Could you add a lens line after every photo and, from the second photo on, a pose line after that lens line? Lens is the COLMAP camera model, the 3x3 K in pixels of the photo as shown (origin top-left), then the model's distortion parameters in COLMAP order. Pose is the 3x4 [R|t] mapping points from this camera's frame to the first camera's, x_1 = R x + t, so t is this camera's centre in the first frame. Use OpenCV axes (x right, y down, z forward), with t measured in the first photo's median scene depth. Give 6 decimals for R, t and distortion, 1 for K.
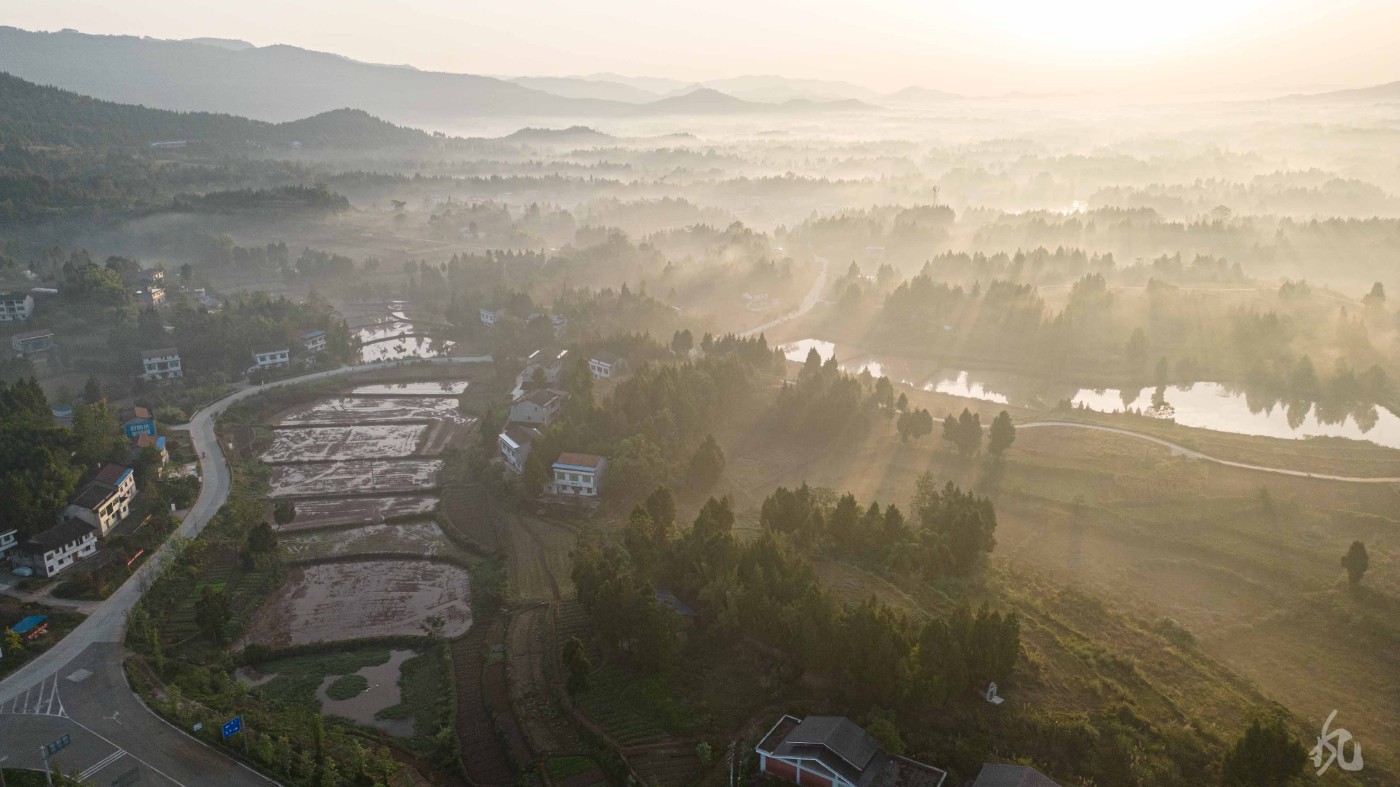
lens RADIAL K [[982.0, 0, 697.2], [0, 982.0, 399.1], [0, 0, 1]] dist [0.077319, -0.068897]
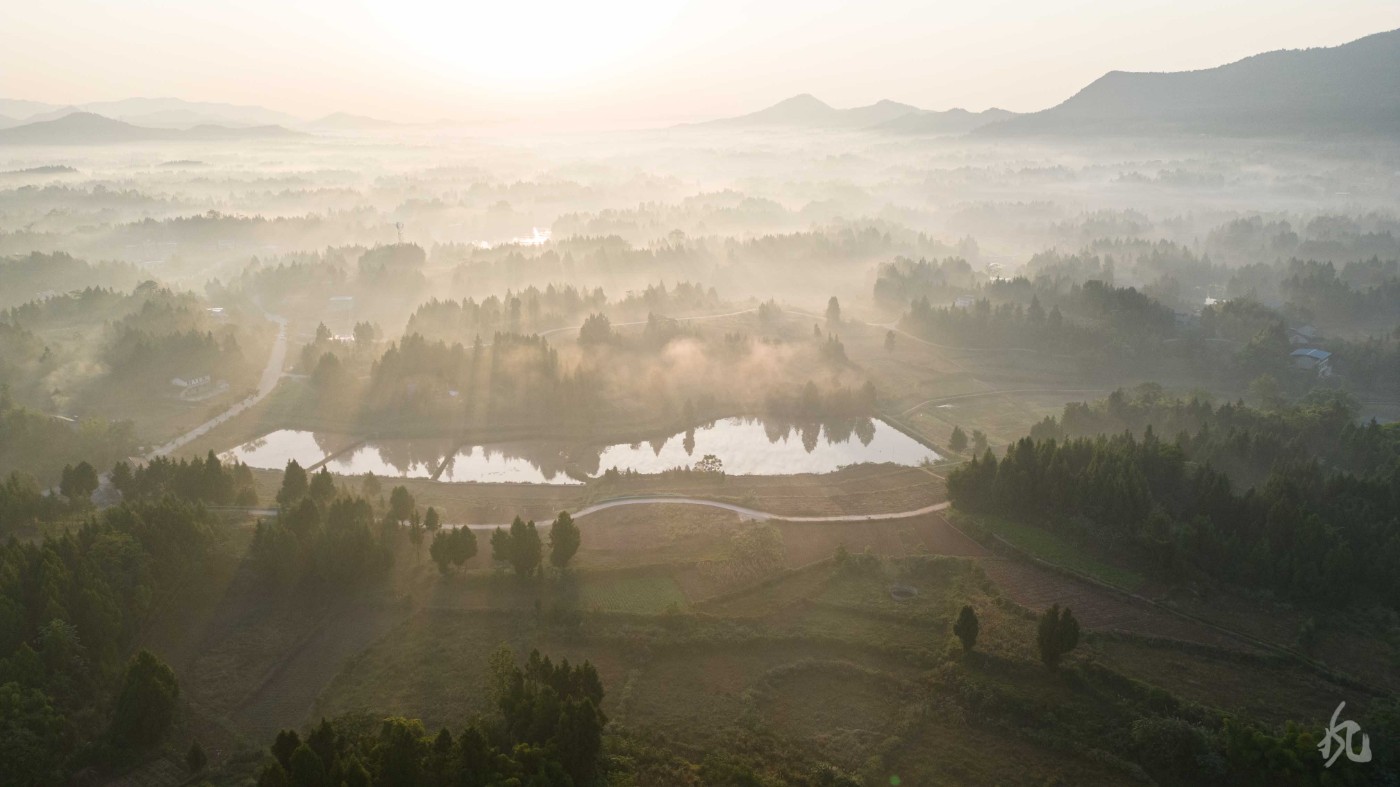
lens RADIAL K [[982.0, 0, 704.8], [0, 982.0, 420.4], [0, 0, 1]] dist [0.077319, -0.068897]
pose [[0.856462, -0.154311, 0.492607, 0.014045], [0.157043, 0.986931, 0.036121, -0.038709], [-0.491743, 0.046424, 0.869502, 0.130780]]
